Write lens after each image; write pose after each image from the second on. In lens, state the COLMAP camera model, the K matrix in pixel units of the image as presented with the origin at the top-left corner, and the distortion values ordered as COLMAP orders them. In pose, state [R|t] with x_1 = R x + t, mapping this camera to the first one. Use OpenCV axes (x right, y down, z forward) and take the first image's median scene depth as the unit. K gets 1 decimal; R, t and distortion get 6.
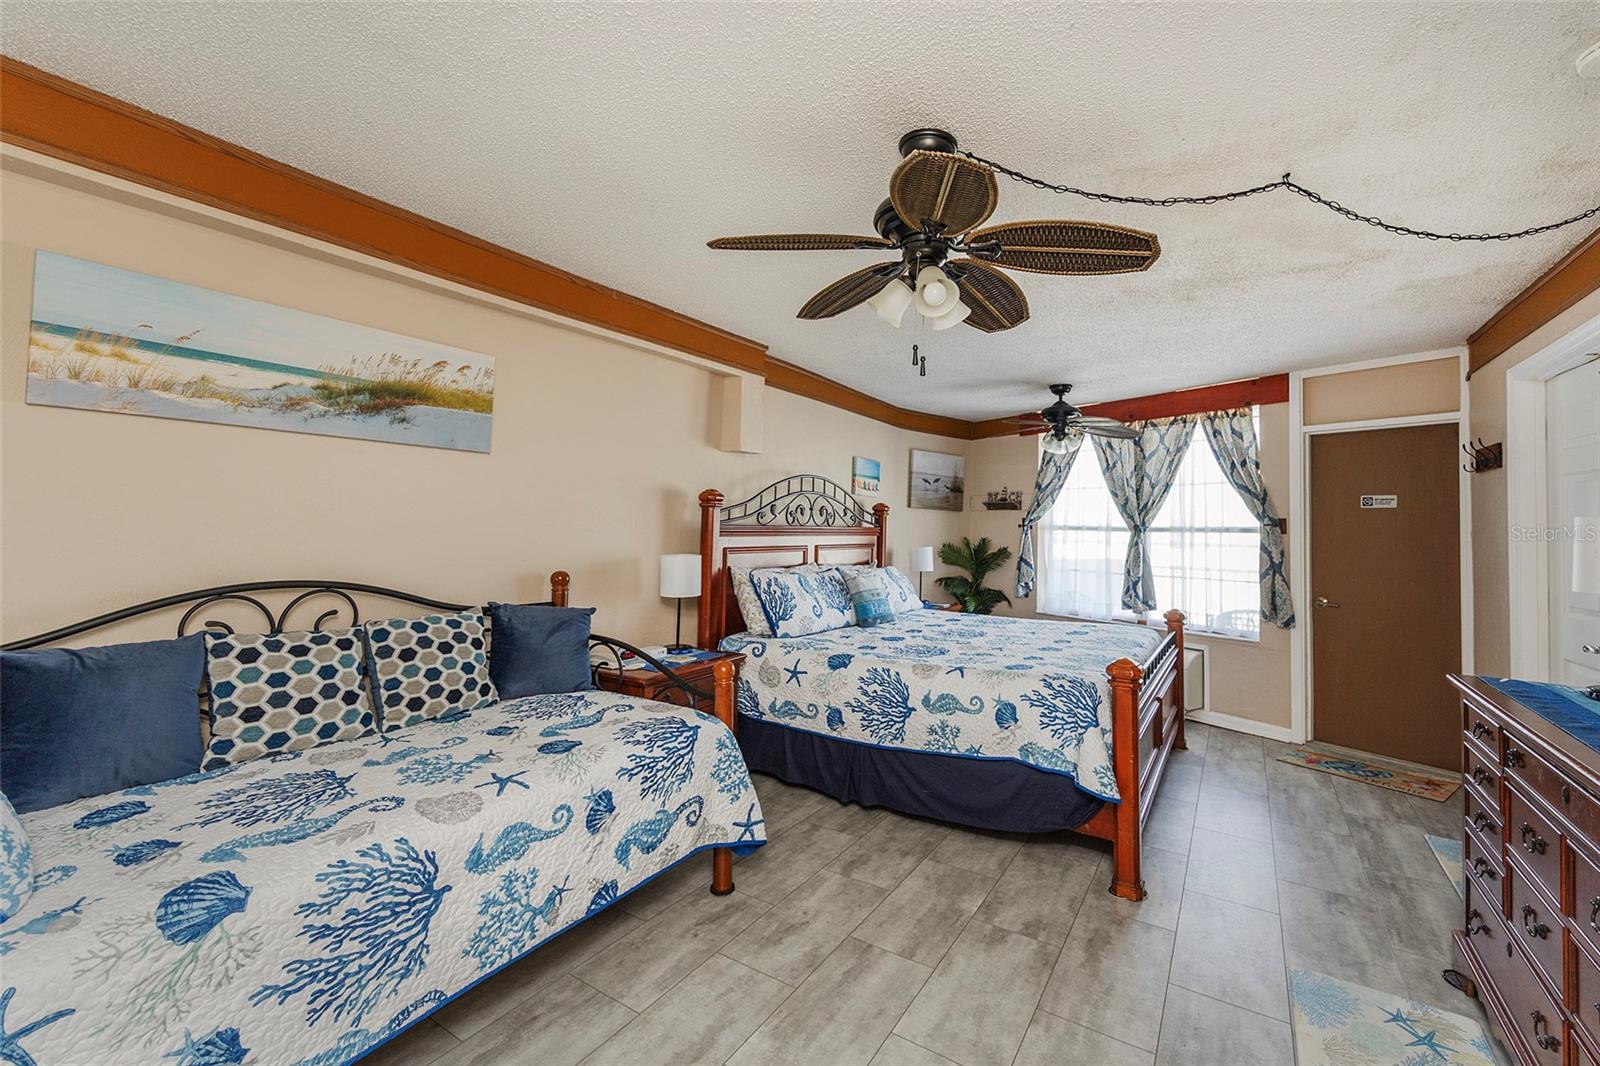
lens RADIAL K [[658.2, 0, 834.8], [0, 658.2, 505.2], [0, 0, 1]] dist [0.004812, -0.000193]
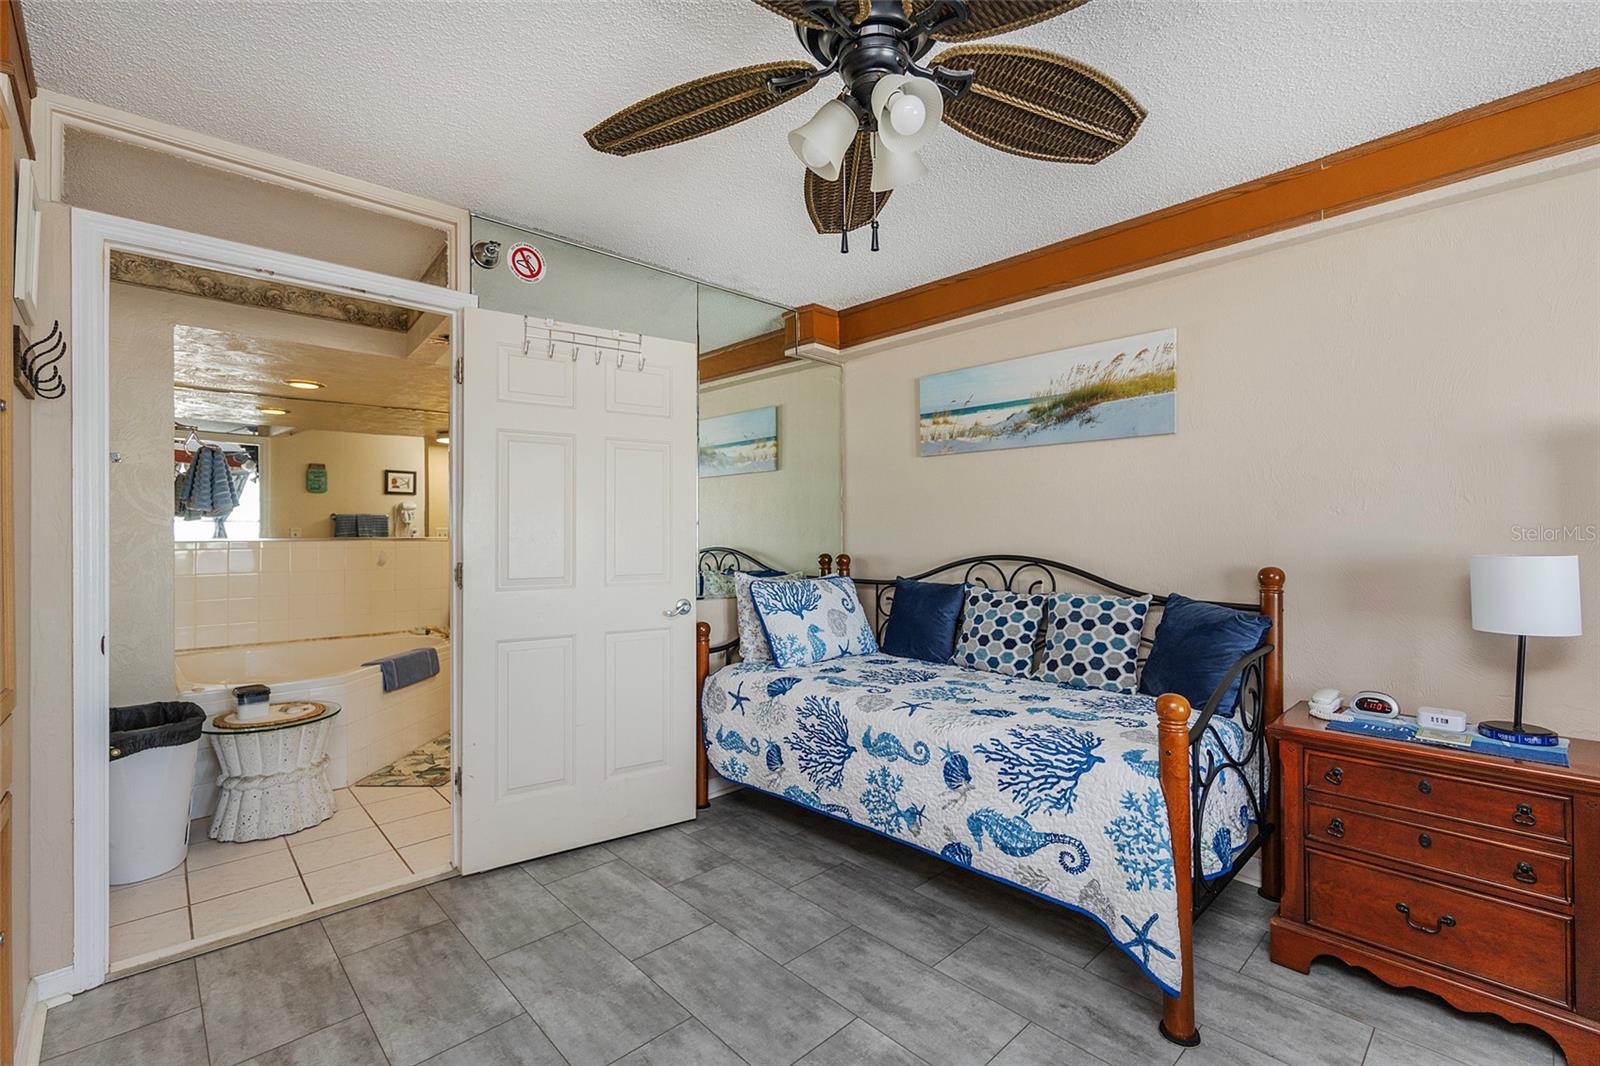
lens RADIAL K [[716.7, 0, 812.3], [0, 716.7, 522.1], [0, 0, 1]] dist [-0.001244, -0.000936]
pose [[-0.252564, -0.027857, -0.967179, 0.378464], [0.030046, 0.998878, -0.036616, 0.044709], [0.967114, -0.038307, -0.251443, 0.492552]]
